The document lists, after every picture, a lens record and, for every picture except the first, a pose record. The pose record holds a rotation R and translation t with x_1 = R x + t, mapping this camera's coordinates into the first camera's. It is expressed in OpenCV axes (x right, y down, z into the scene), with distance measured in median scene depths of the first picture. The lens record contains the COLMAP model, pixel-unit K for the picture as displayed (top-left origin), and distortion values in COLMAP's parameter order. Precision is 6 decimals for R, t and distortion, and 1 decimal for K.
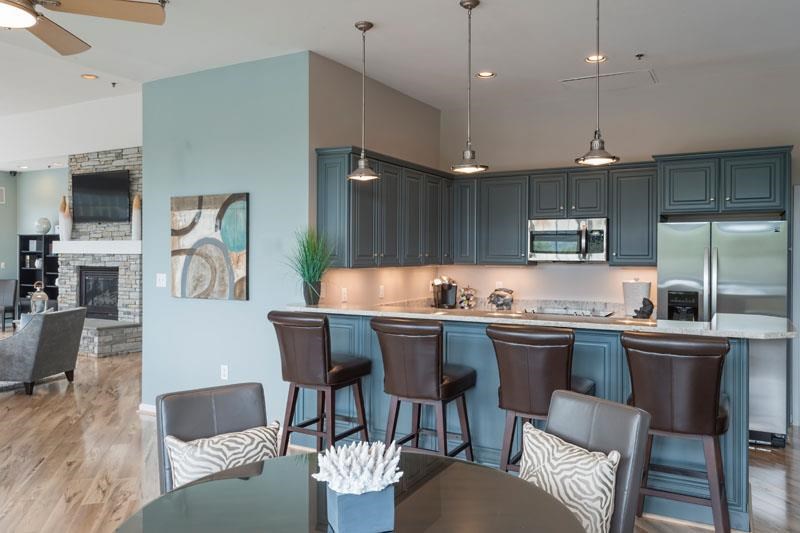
lens RADIAL K [[623.4, 0, 399.8], [0, 623.4, 263.2], [0, 0, 1]] dist [0.014817, 0.002279]
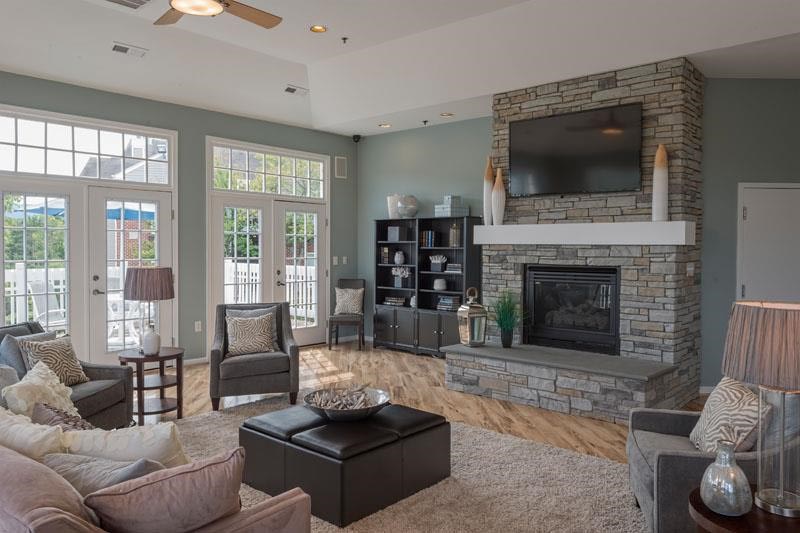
lens RADIAL K [[623.4, 0, 398.7], [0, 623.4, 266.0], [0, 0, 1]] dist [0.014817, 0.002279]
pose [[0.972365, 0.007060, -0.233357, -0.484029], [-0.002909, 0.999831, 0.018128, -0.004504], [0.233446, -0.016949, 0.972222, 0.346428]]
